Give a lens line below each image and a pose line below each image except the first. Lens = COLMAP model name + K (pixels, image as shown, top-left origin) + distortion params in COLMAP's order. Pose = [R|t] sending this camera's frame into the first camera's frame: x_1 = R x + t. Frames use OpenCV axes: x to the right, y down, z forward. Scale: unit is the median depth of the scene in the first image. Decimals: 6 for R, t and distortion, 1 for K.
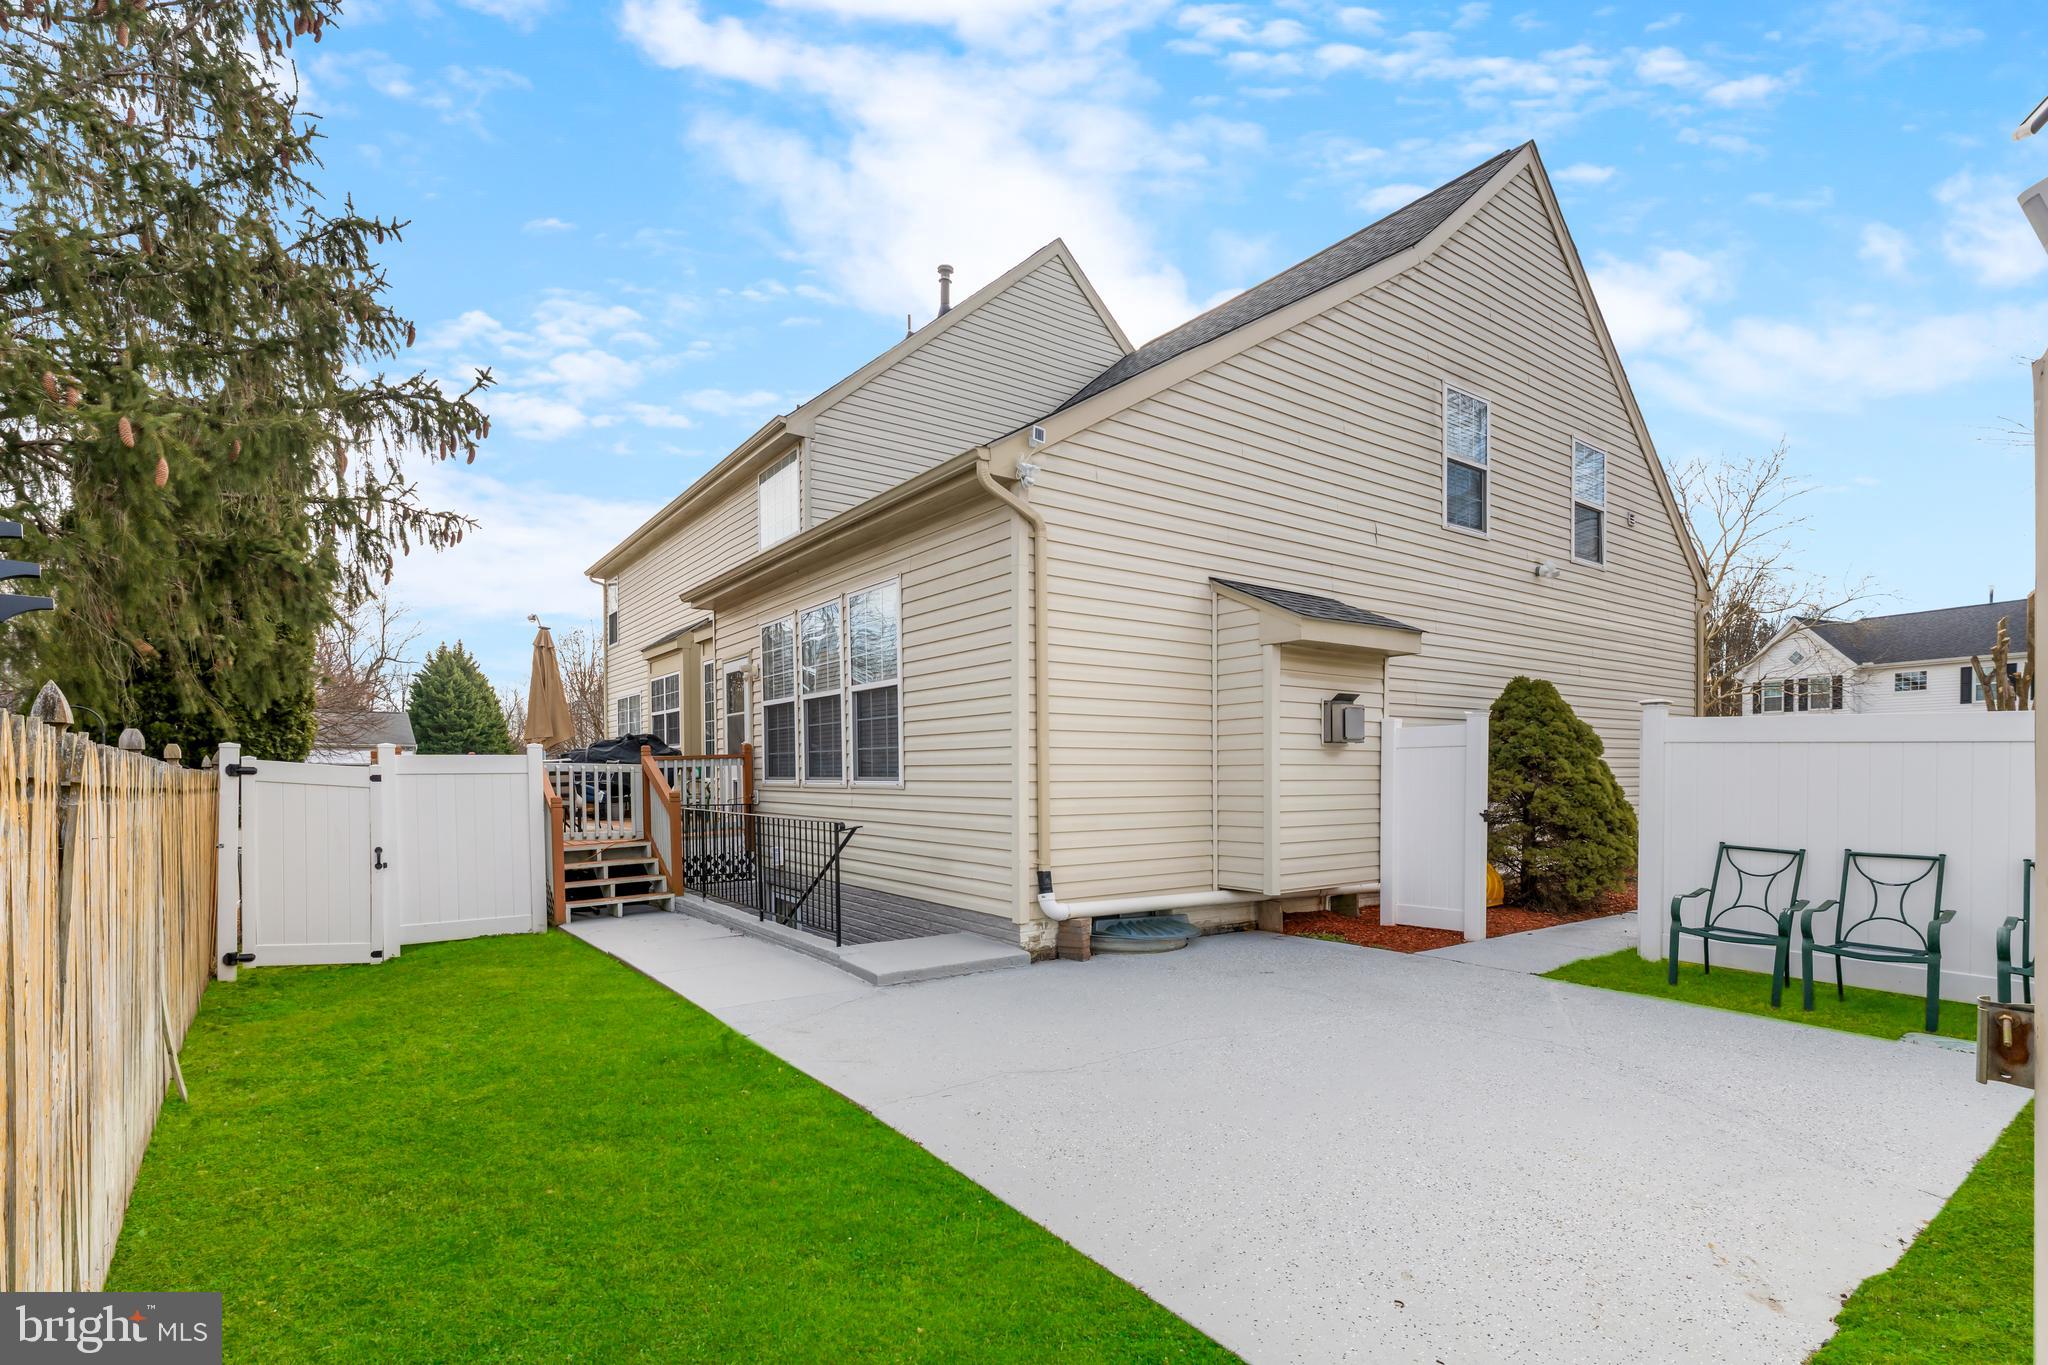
lens RADIAL K [[955.0, 0, 1025.1], [0, 955.0, 772.0], [0, 0, 1]] dist [0.000308, 0.000014]
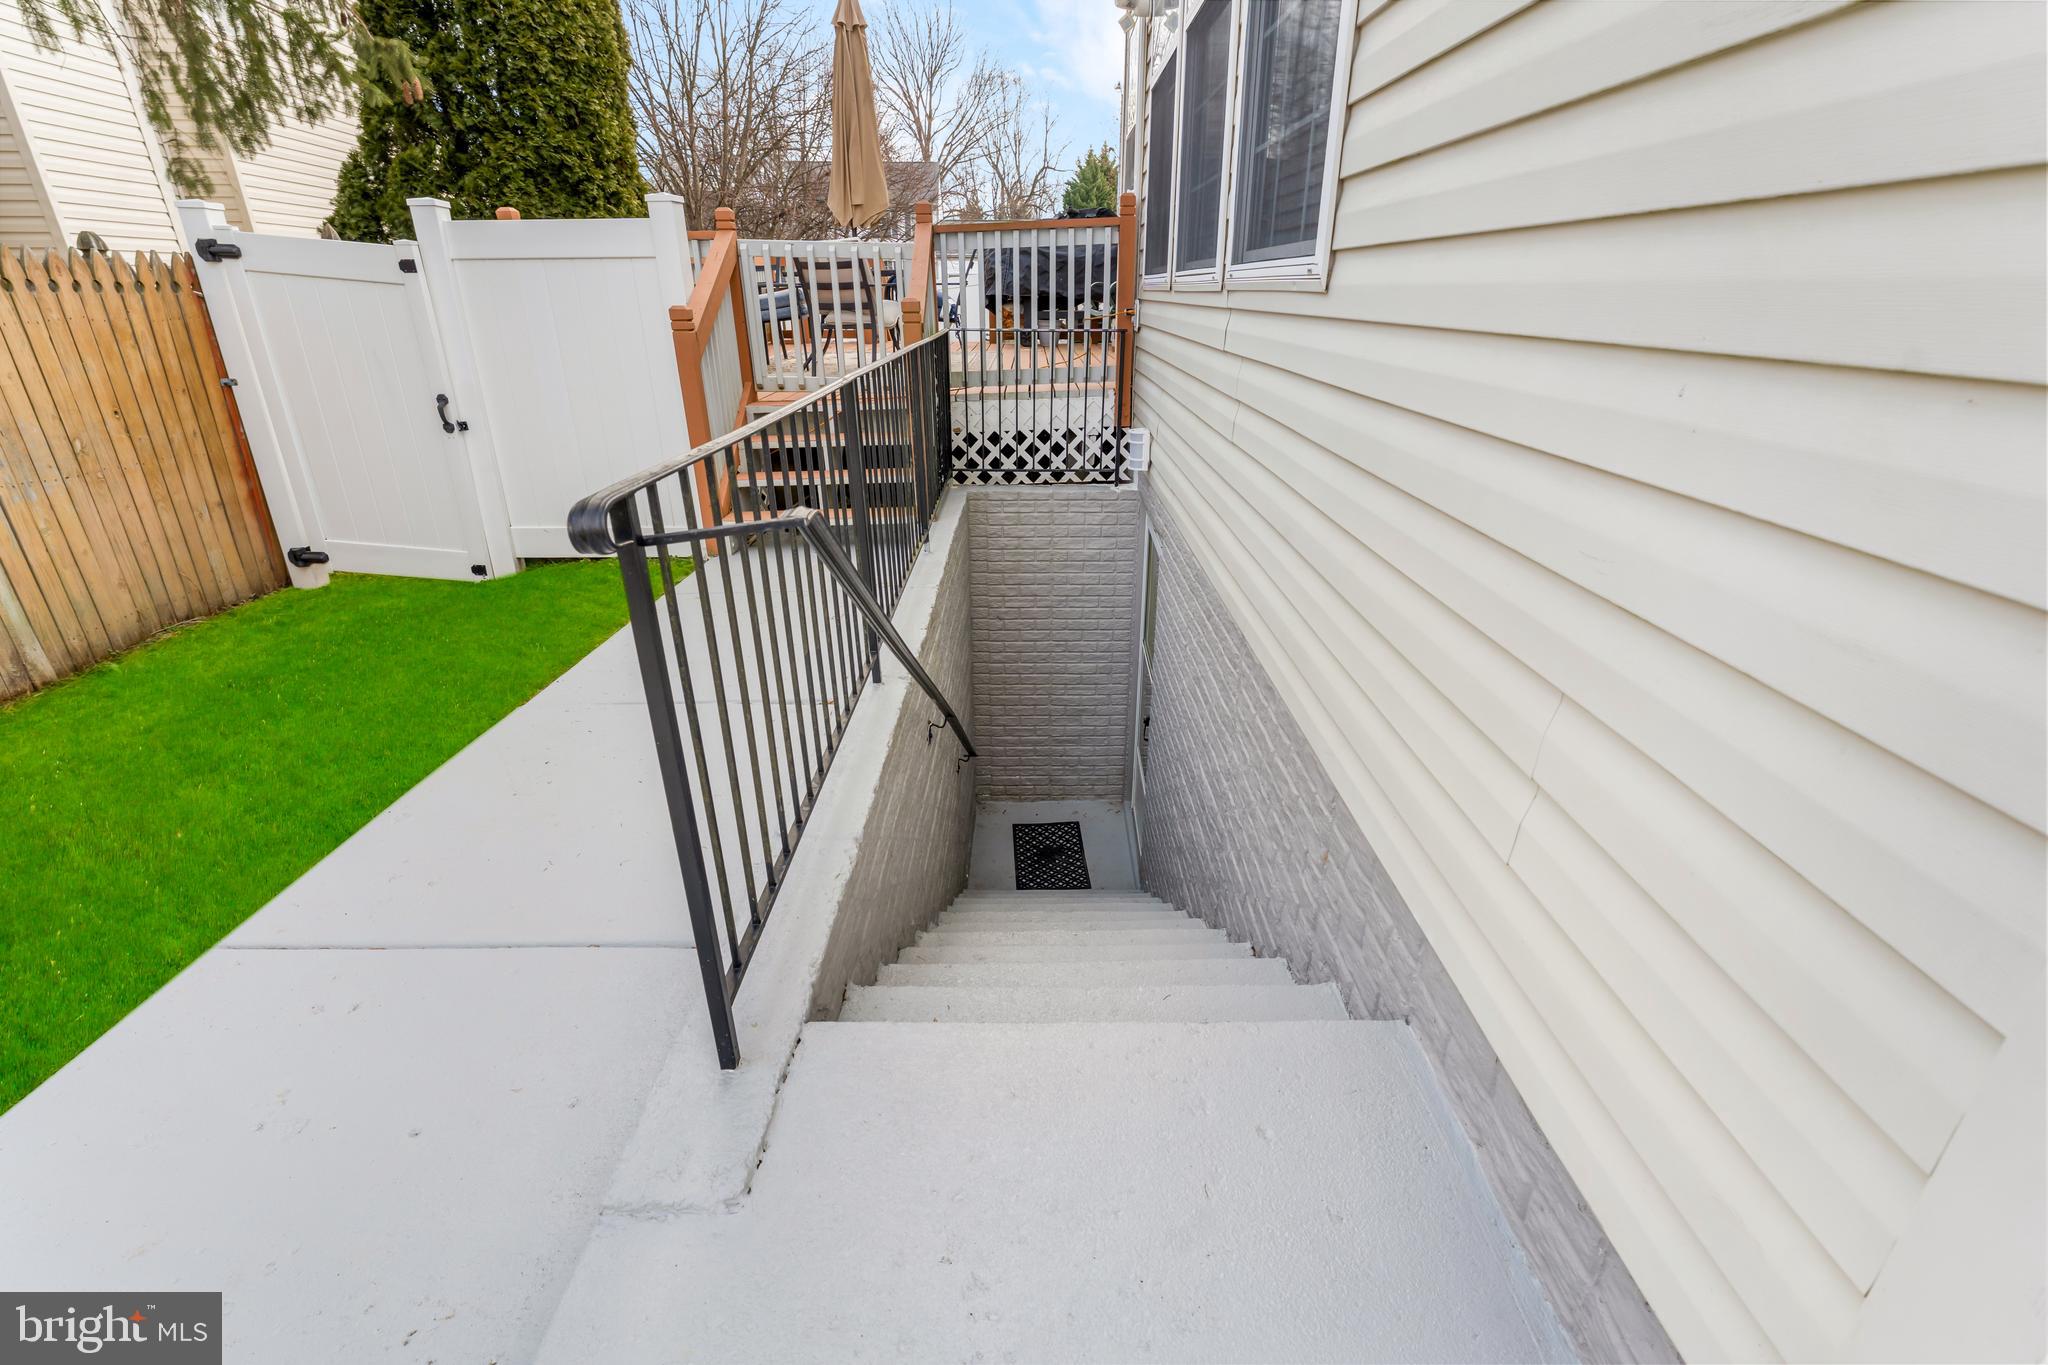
lens RADIAL K [[919.6, 0, 1024.0], [0, 919.6, 682.5], [0, 0, 1]] dist [0.000766, 0.000041]
pose [[0.810860, 0.234172, -0.536348, -0.037089], [-0.002078, 0.917604, 0.397490, 0.014229], [0.585237, -0.321194, 0.744535, 0.674743]]
